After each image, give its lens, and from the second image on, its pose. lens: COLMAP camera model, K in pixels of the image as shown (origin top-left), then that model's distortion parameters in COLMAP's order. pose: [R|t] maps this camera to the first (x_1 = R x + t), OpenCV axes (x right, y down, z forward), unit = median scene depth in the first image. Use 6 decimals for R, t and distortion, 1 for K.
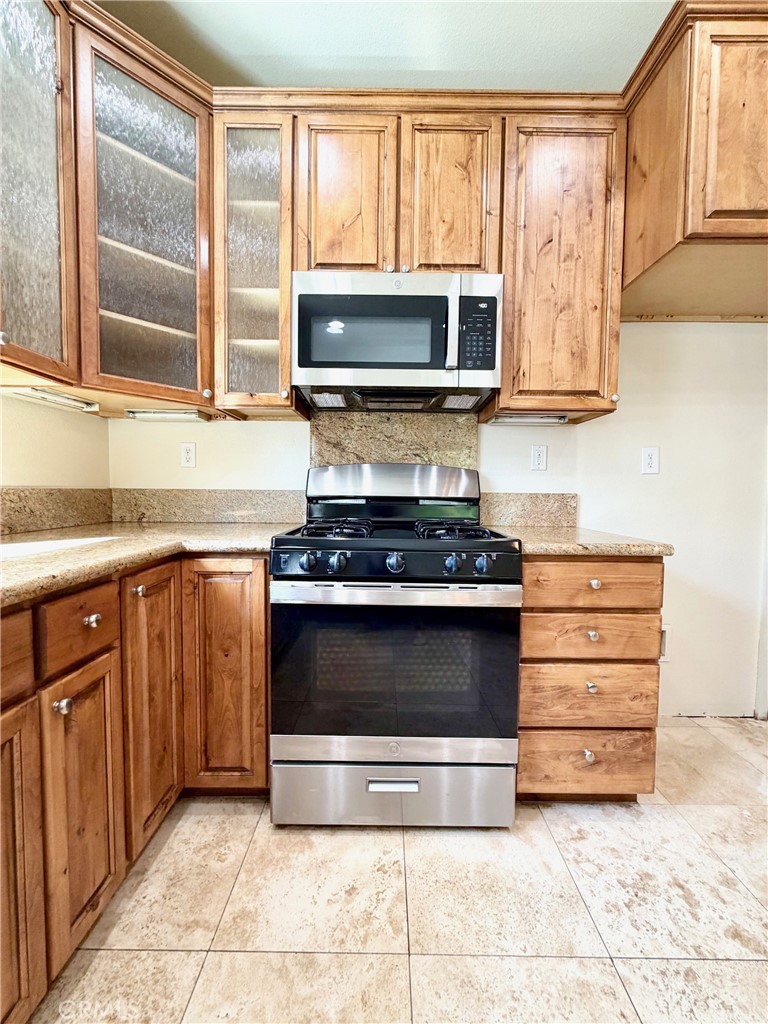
lens RADIAL K [[407.2, 0, 383.3], [0, 407.2, 509.4], [0, 0, 1]] dist [-0.000114, -0.000048]
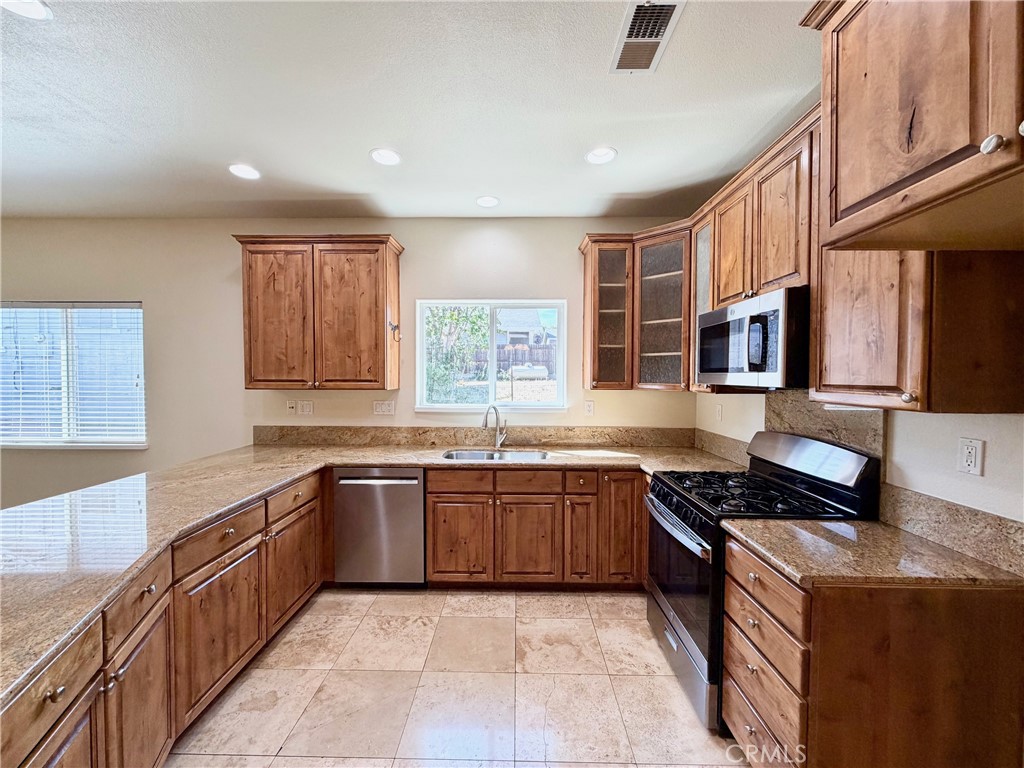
lens RADIAL K [[407.2, 0, 511.1], [0, 407.2, 385.6], [0, 0, 1]] dist [-0.000114, -0.000048]
pose [[-0.008503, 0.014023, -0.999866, 1.396576], [-0.056570, 0.998294, 0.014482, -0.274253], [0.998362, 0.056686, -0.007695, 0.264128]]
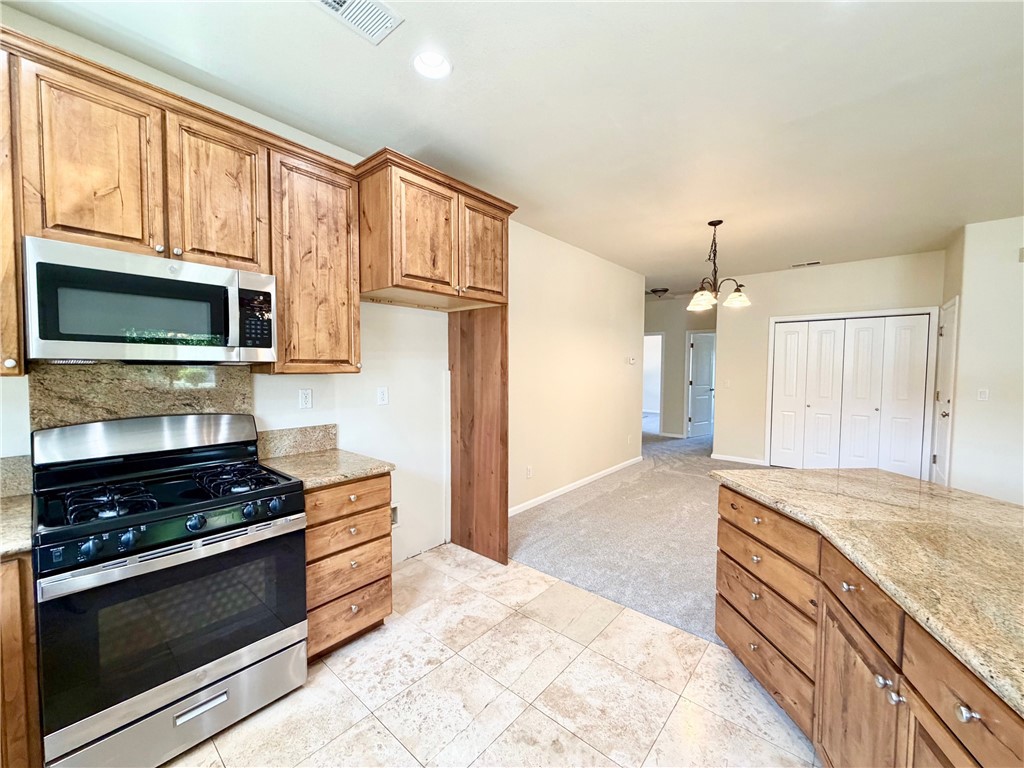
lens RADIAL K [[407.2, 0, 510.0], [0, 407.2, 385.2], [0, 0, 1]] dist [-0.000114, -0.000048]
pose [[0.649342, -0.040822, 0.759400, -0.218733], [0.038840, 0.999035, 0.020492, -0.219127], [-0.759504, 0.016189, 0.650301, -0.408282]]
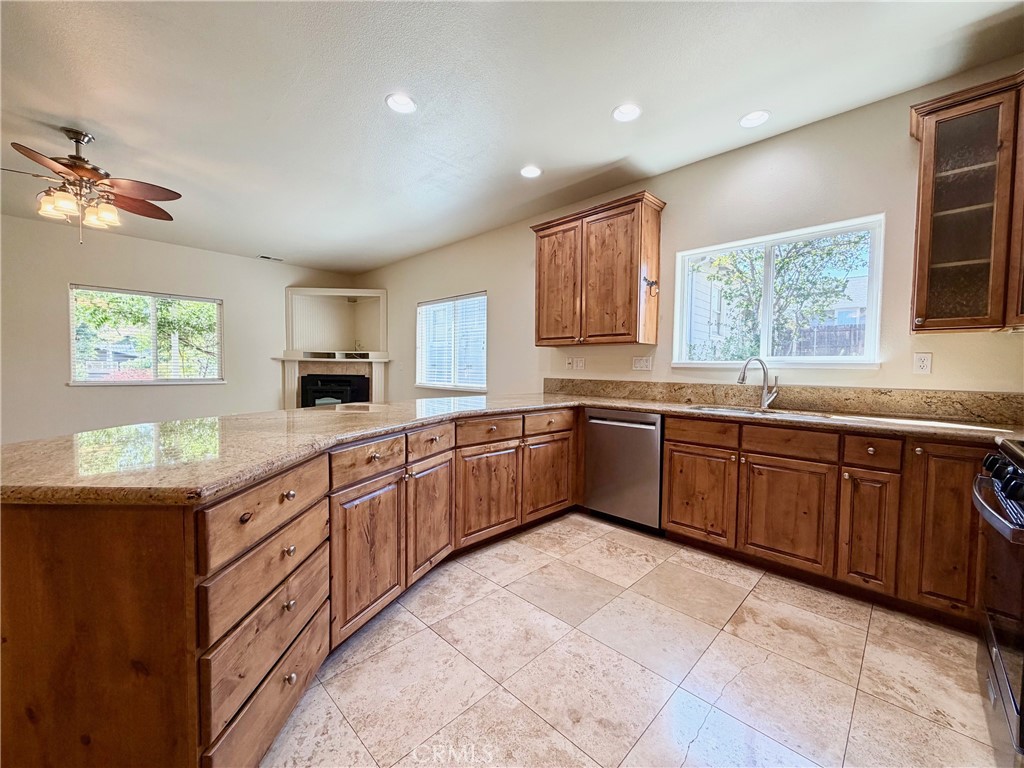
lens RADIAL K [[407.2, 0, 510.9], [0, 407.2, 385.8], [0, 0, 1]] dist [-0.000114, -0.000048]
pose [[-0.698948, 0.011546, -0.715080, 1.357206], [-0.058027, 0.995658, 0.072793, -0.077589], [0.712815, 0.092373, -0.695243, 0.656590]]
